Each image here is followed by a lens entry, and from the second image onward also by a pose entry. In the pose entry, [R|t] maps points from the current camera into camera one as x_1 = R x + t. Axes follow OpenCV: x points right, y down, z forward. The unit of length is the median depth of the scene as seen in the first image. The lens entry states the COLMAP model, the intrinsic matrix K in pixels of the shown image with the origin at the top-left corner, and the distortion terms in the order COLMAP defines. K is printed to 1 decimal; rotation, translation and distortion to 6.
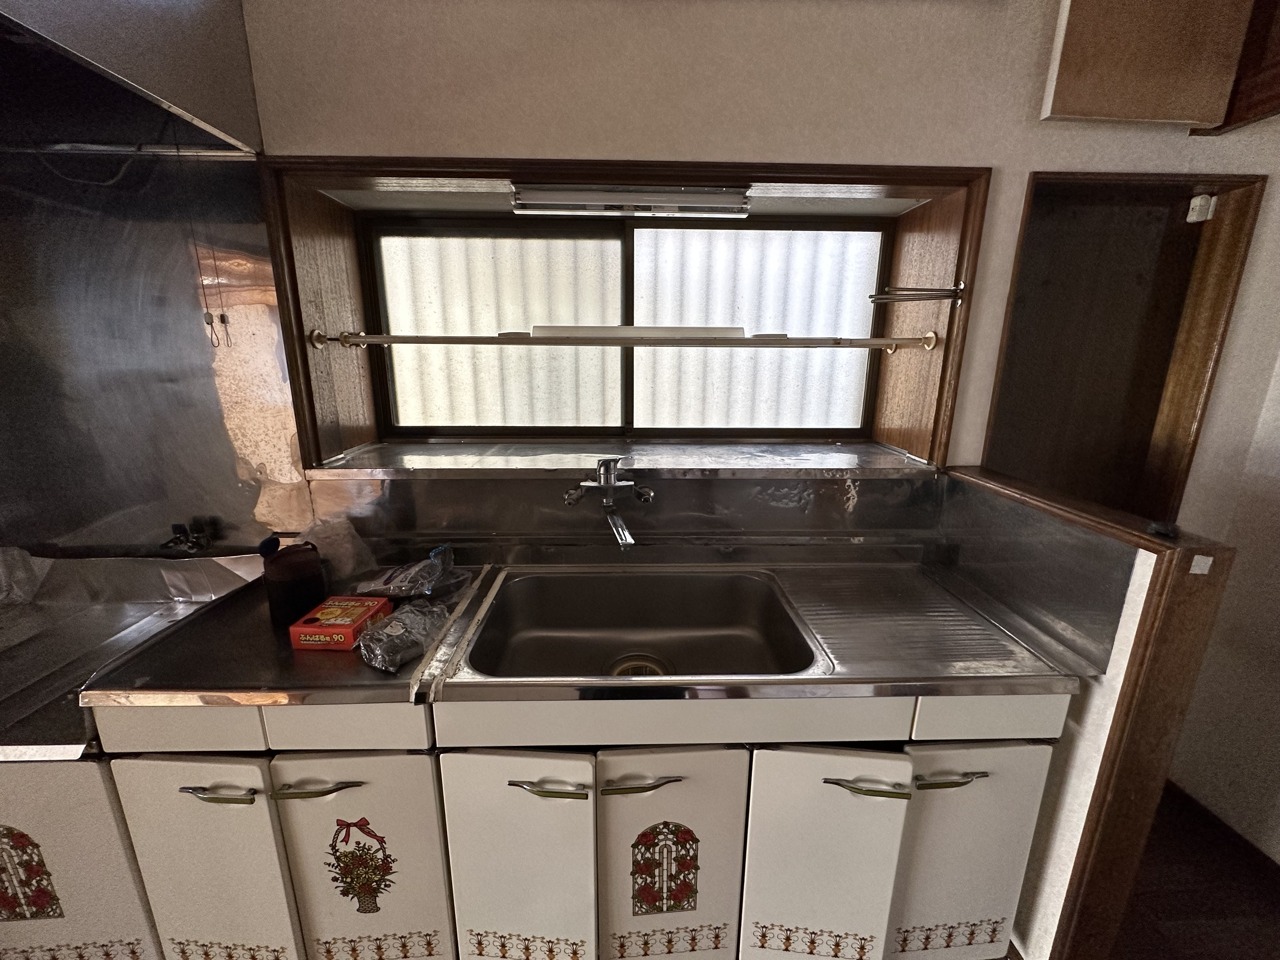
lens RADIAL K [[513.1, 0, 639.9], [0, 513.1, 480.0], [0, 0, 1]] dist [-0.003778, 0.001002]
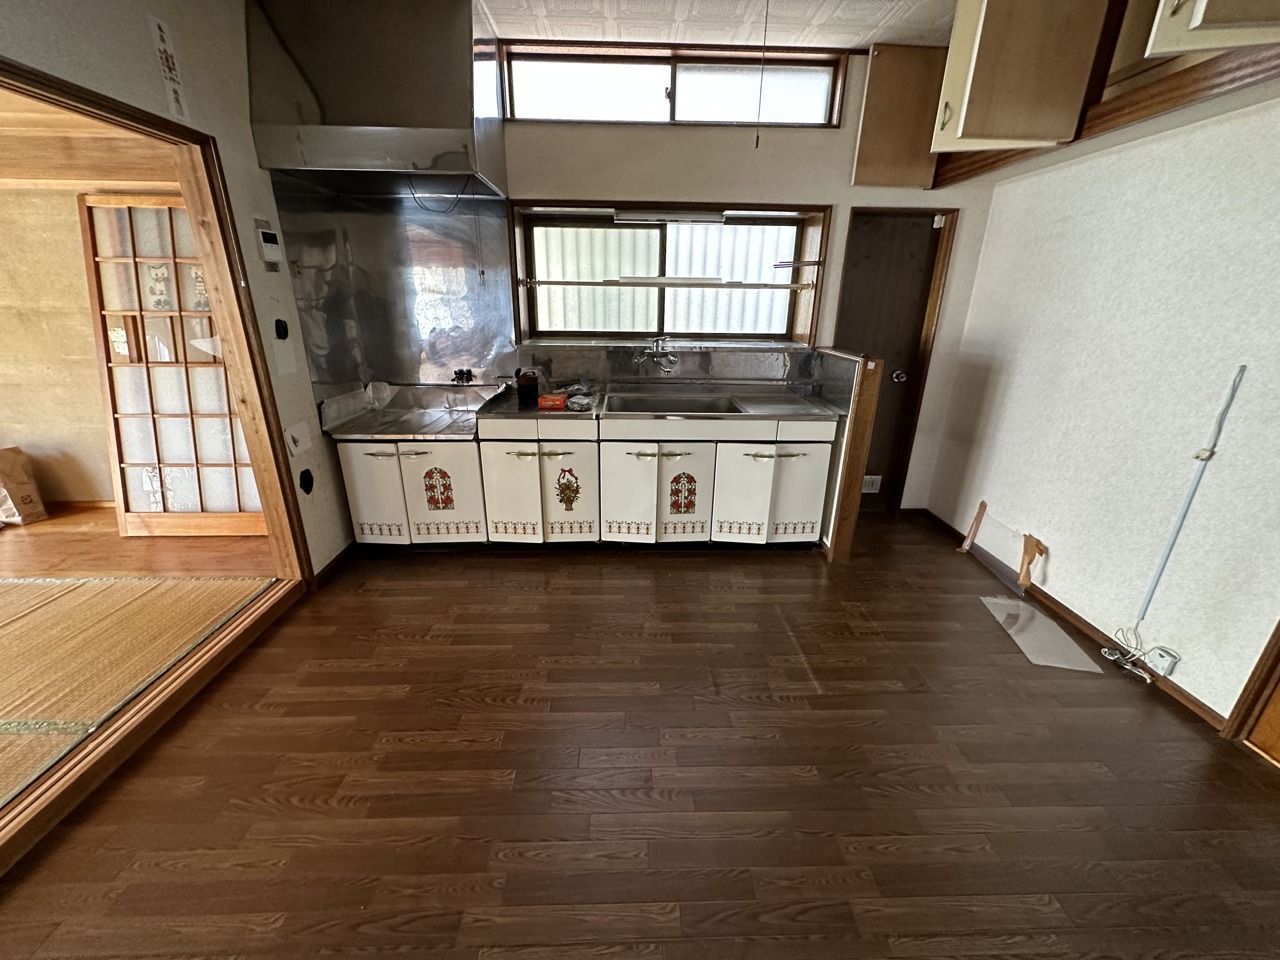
lens RADIAL K [[513.1, 0, 639.9], [0, 513.1, 480.0], [0, 0, 1]] dist [-0.003778, 0.001002]
pose [[0.999982, 0.005308, 0.002753, -0.127865], [-0.005553, 0.995150, 0.098211, 0.312550], [-0.002218, -0.098225, 0.995162, -1.140571]]
